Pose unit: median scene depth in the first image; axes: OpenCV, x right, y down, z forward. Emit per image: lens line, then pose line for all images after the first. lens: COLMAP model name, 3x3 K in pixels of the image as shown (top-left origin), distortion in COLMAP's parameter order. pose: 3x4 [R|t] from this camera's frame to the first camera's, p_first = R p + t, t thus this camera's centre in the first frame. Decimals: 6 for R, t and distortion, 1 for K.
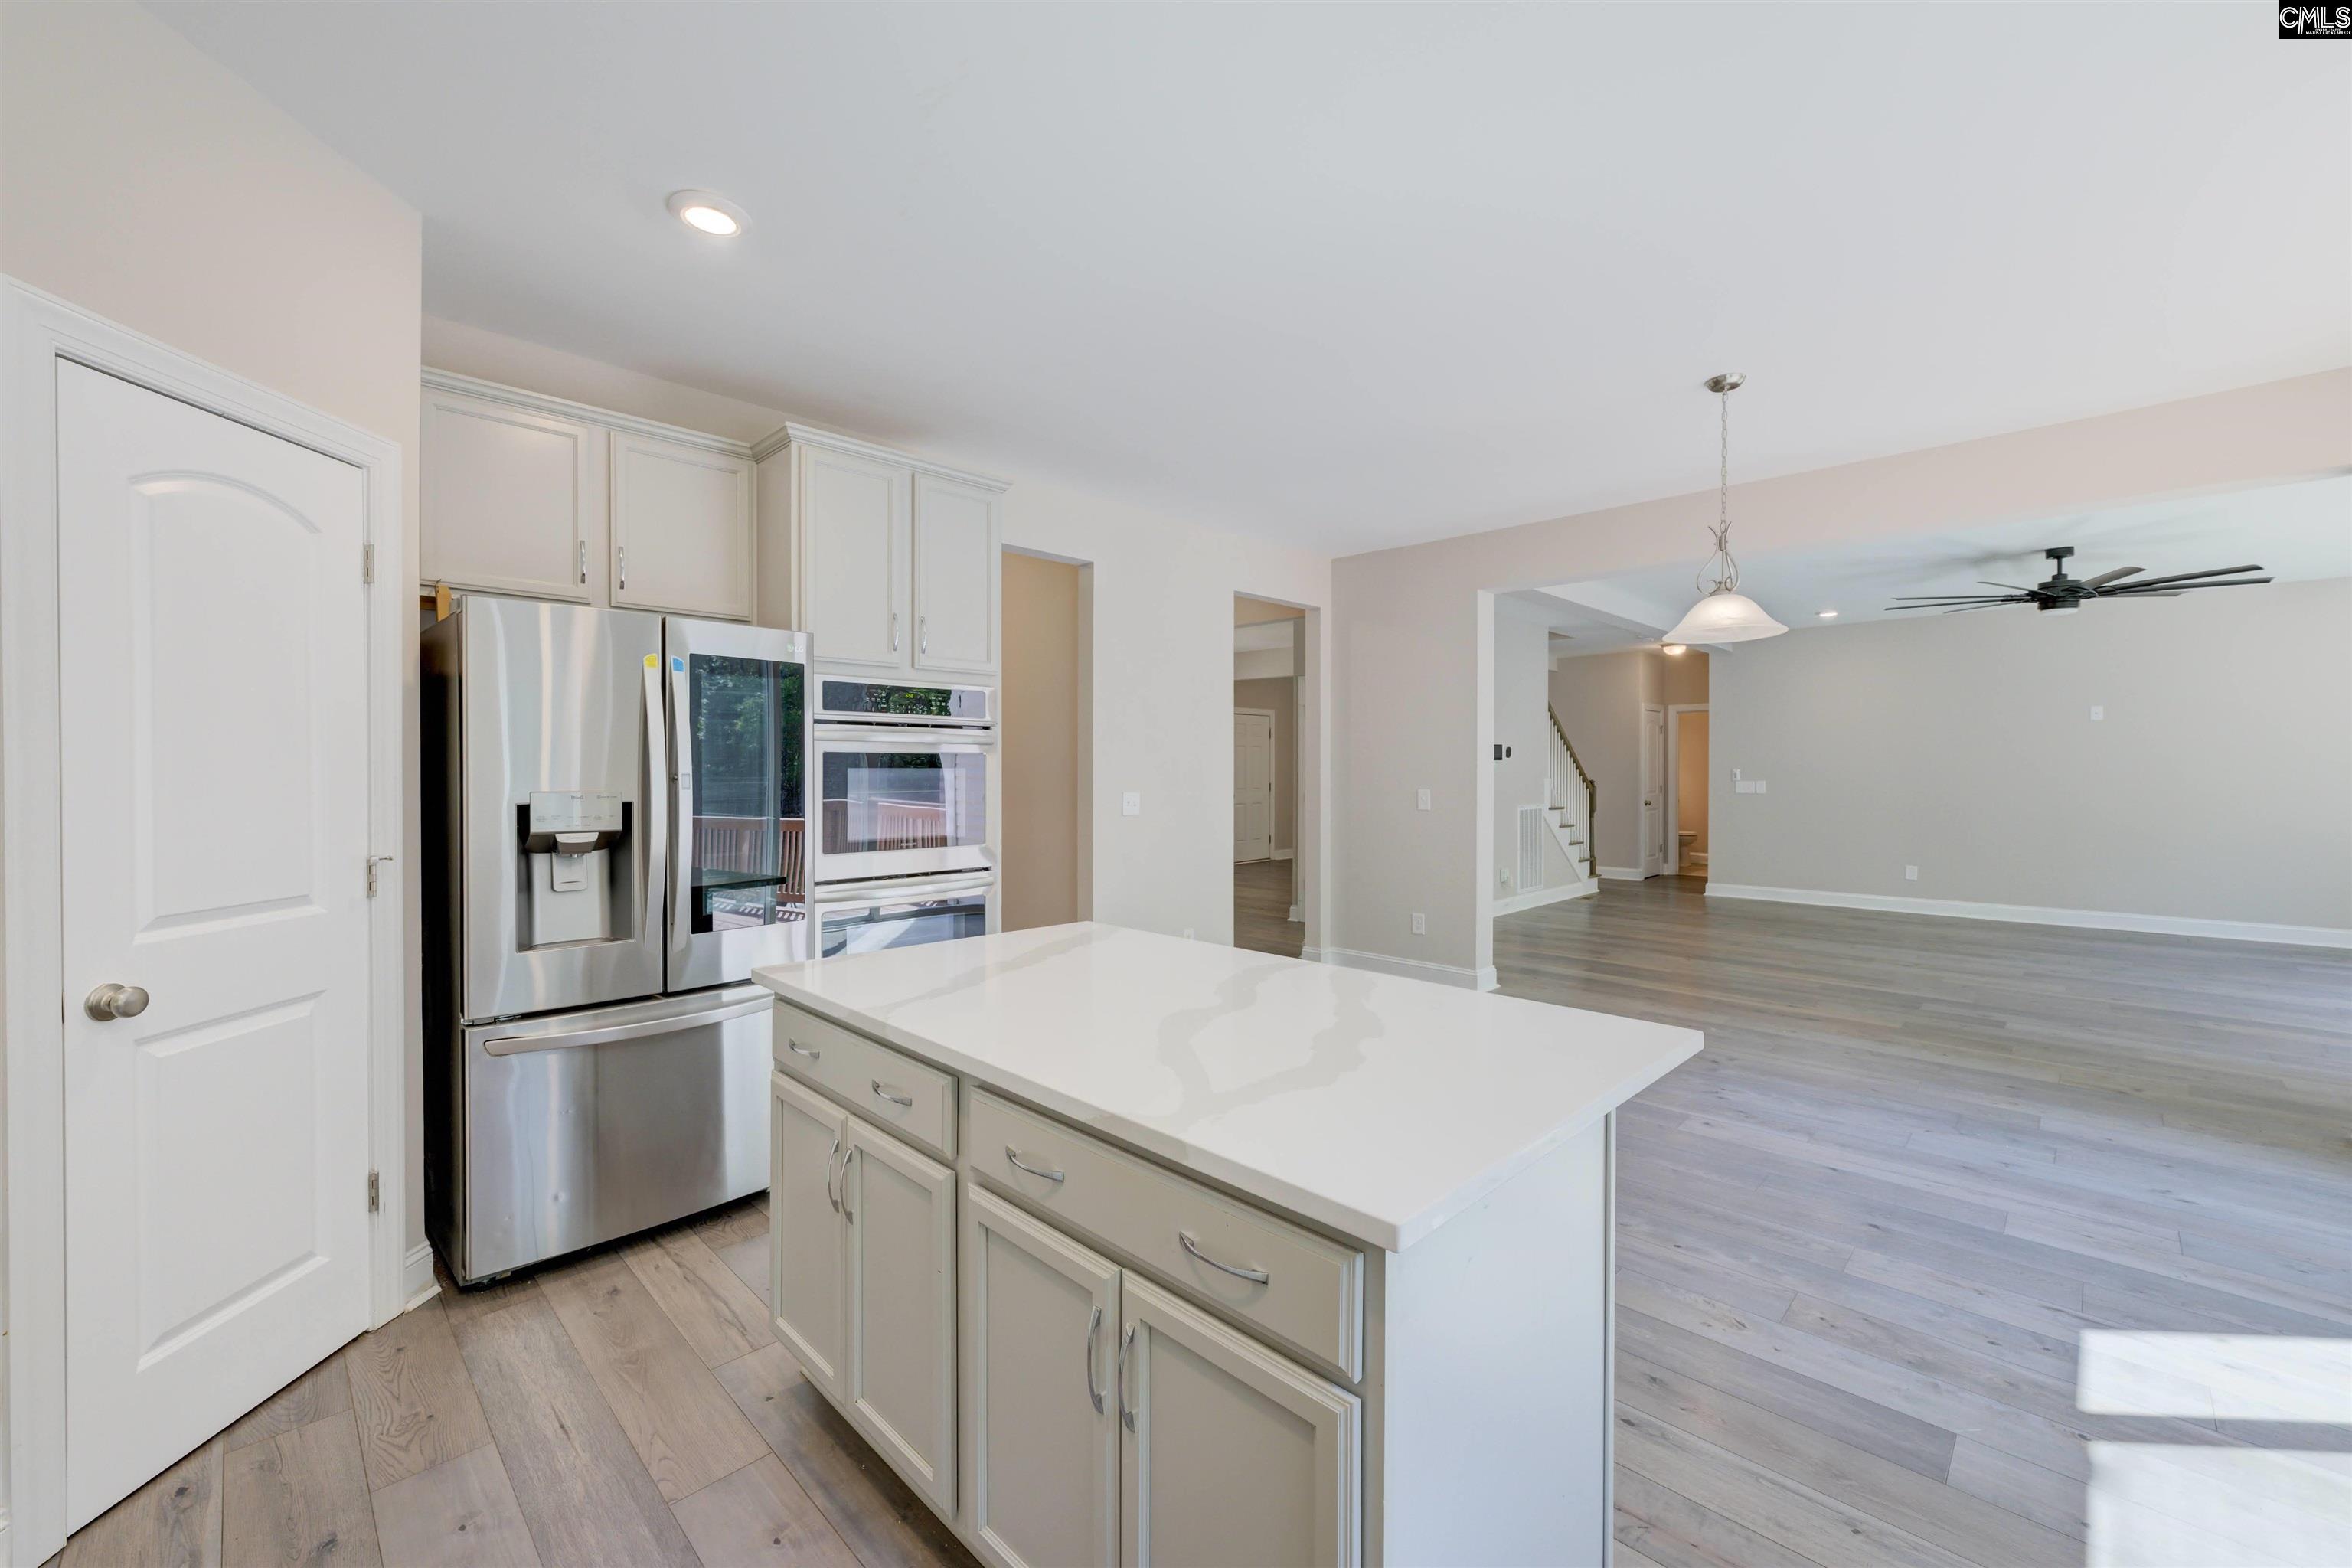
lens RADIAL K [[940.7, 0, 1176.0], [0, 940.7, 784.0], [0, 0, 1]] dist [0.000481, -0.000002]
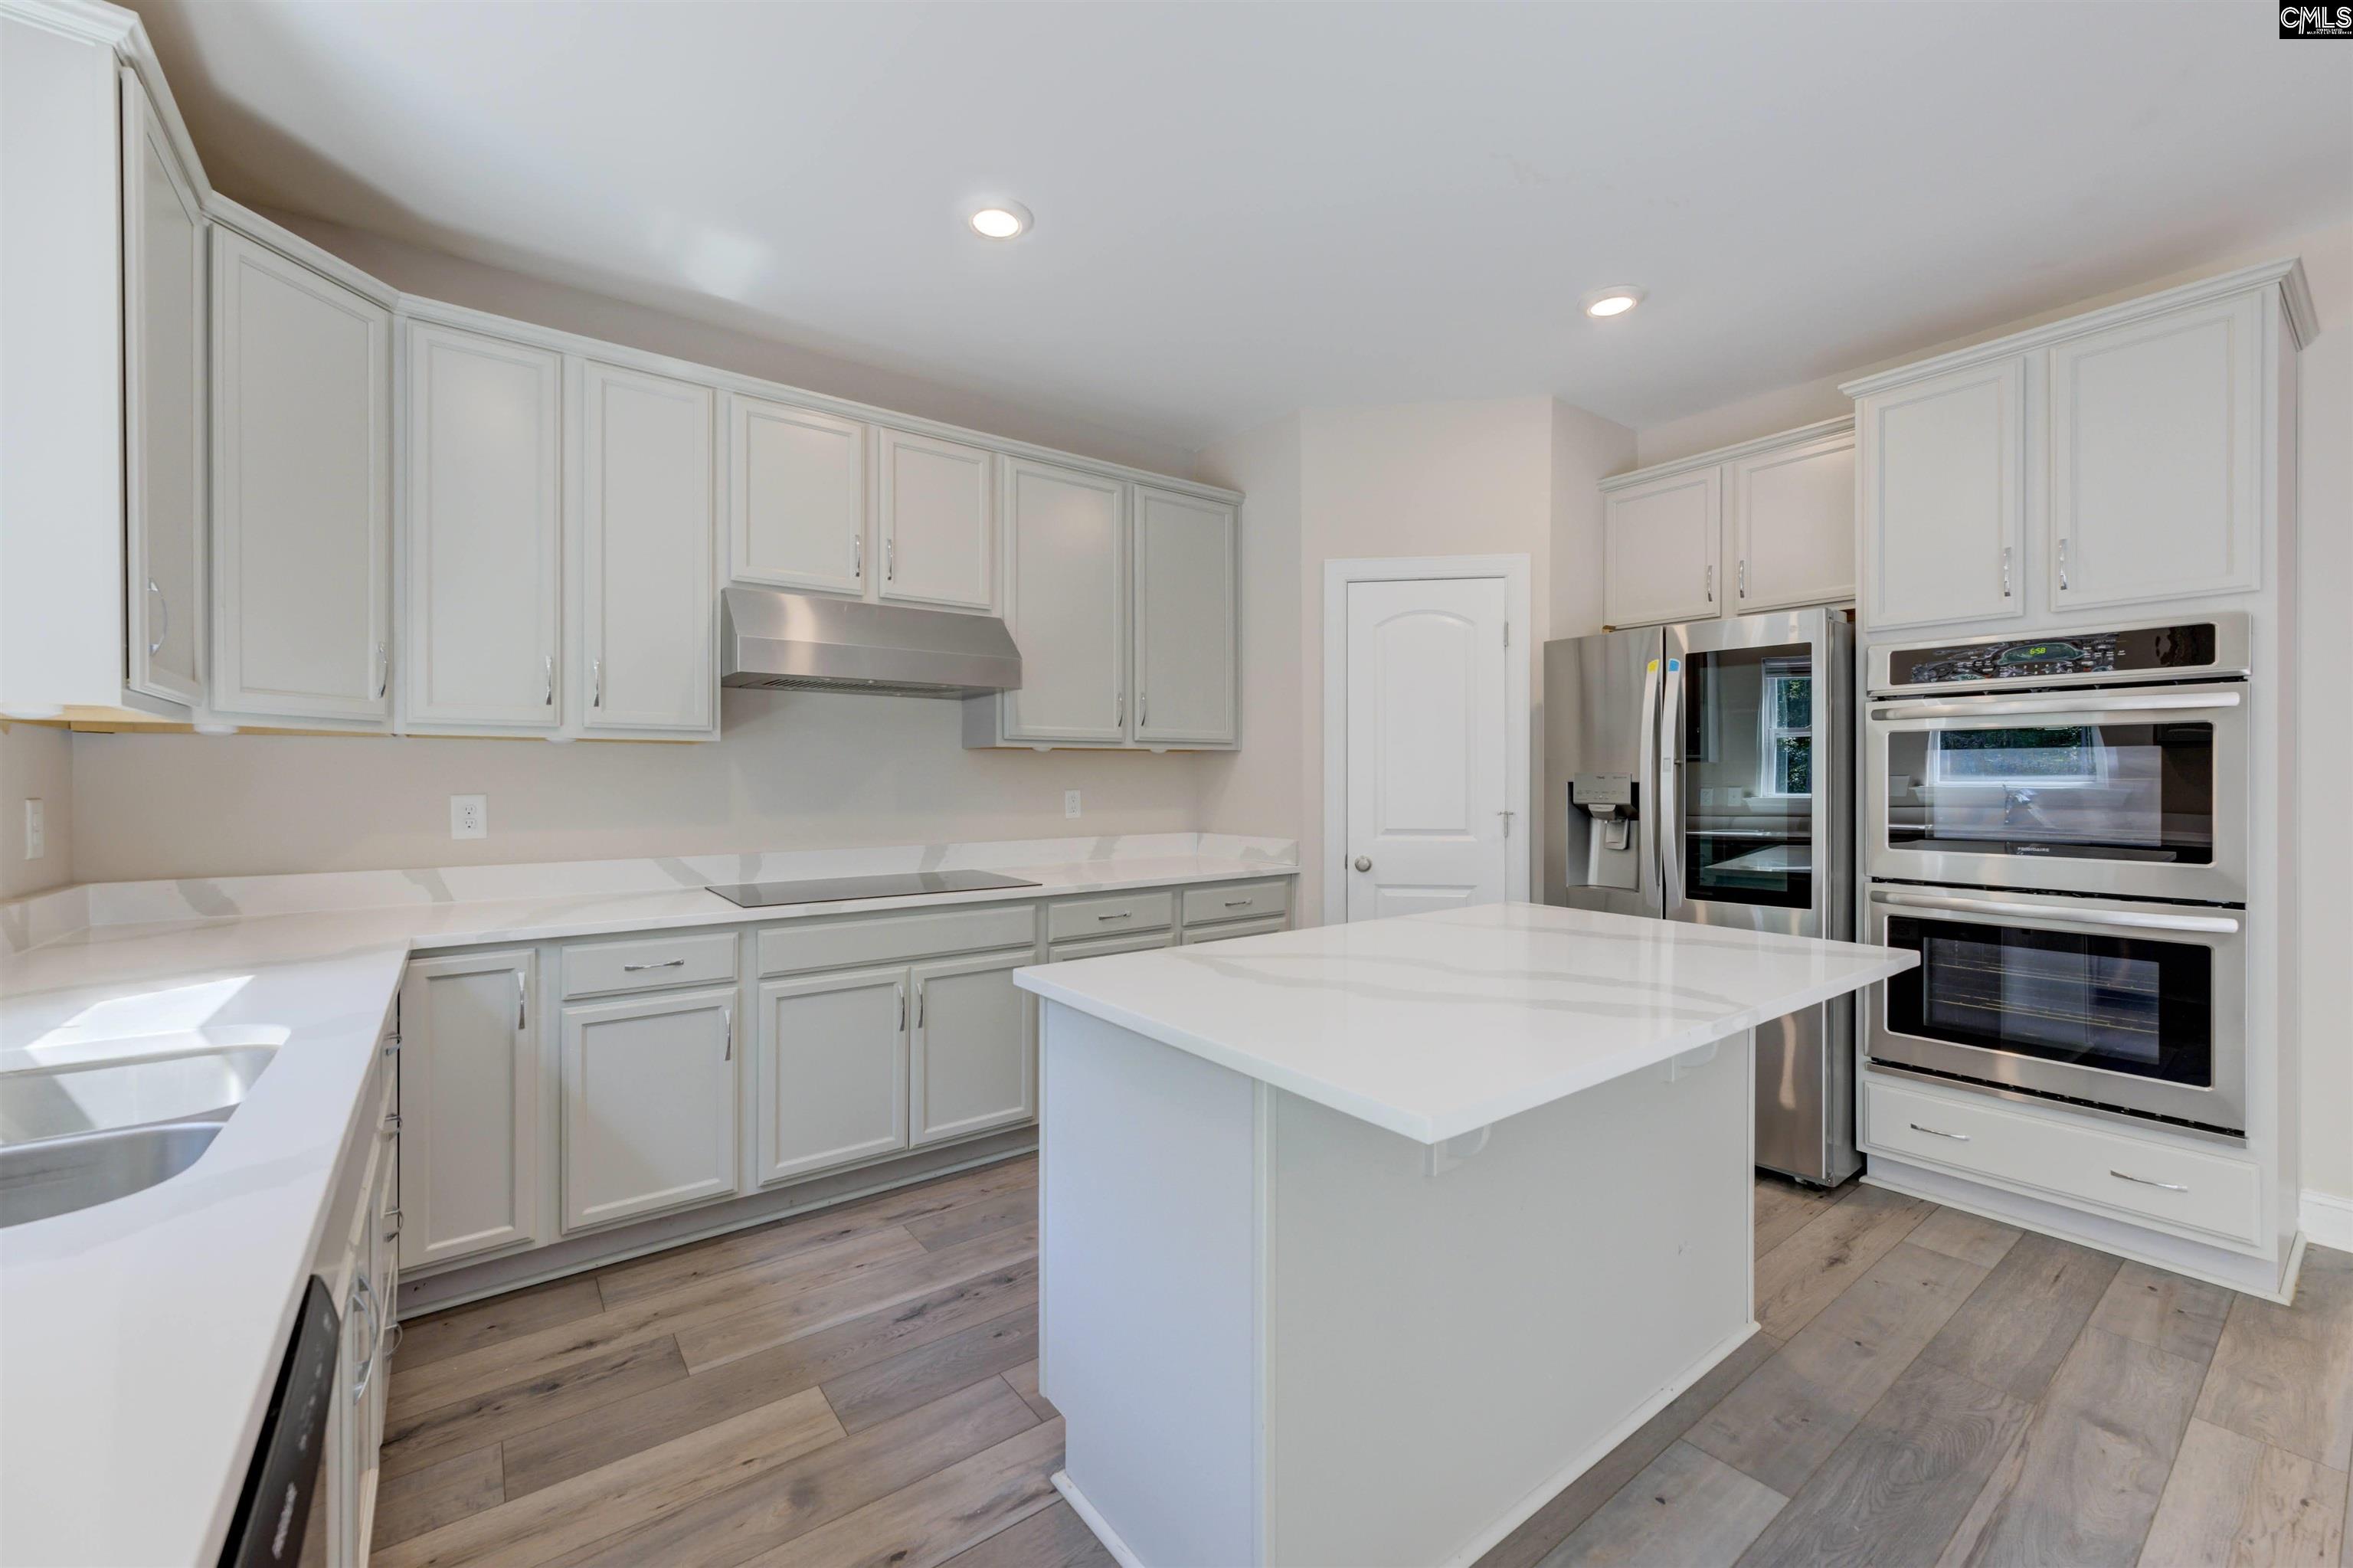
lens RADIAL K [[941.1, 0, 1176.5], [0, 941.1, 784.0], [0, 0, 1]] dist [0.000481, -0.000002]
pose [[-0.135890, 0.007250, -0.990697, 0.716501], [-0.007680, 0.999935, 0.008371, 0.015533], [0.990694, 0.008746, -0.135826, 0.541923]]
